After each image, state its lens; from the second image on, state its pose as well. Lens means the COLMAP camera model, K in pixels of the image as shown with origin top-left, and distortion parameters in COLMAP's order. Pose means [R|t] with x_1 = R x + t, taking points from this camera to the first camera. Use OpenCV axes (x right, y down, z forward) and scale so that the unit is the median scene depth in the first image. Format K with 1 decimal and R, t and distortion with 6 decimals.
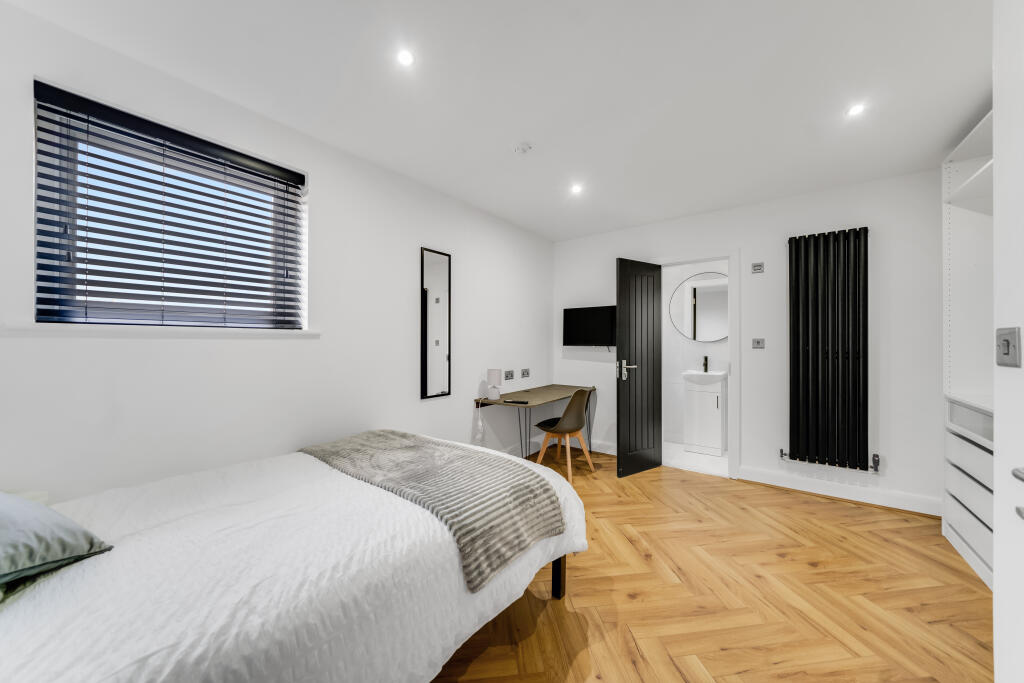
lens RADIAL K [[367.5, 0, 509.2], [0, 367.5, 339.8], [0, 0, 1]] dist [-0.001609, -0.000028]
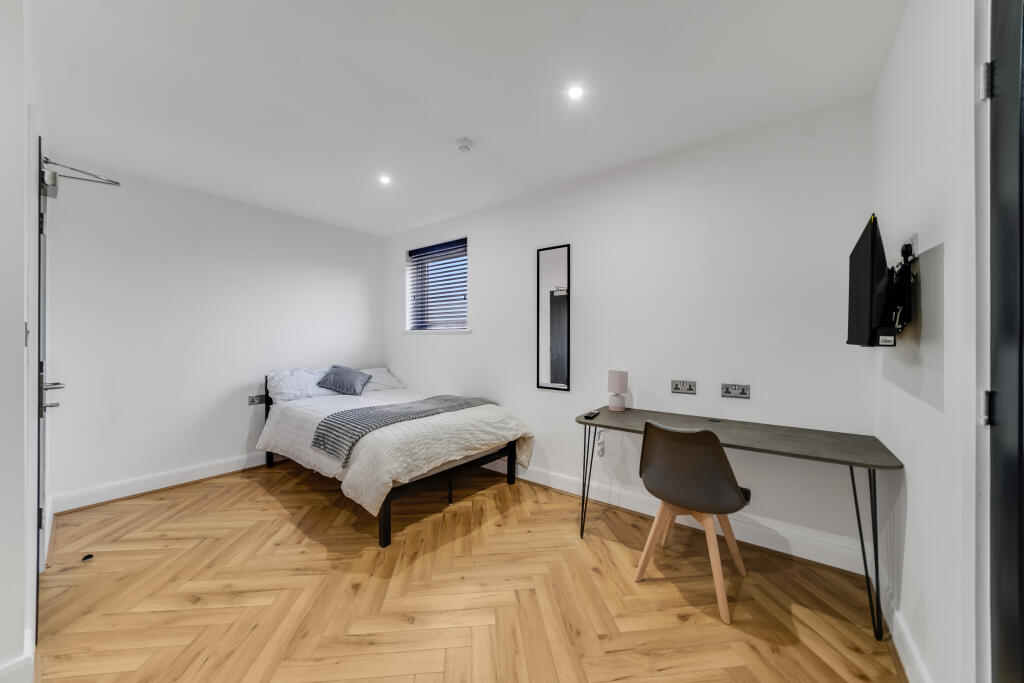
lens RADIAL K [[367.5, 0, 509.2], [0, 367.5, 339.8], [0, 0, 1]] dist [-0.001609, -0.000028]
pose [[-0.034569, 0.002727, -0.999399, 1.273689], [0.002006, 0.999994, 0.002659, 0.021962], [0.999400, -0.001913, -0.034574, 1.402149]]
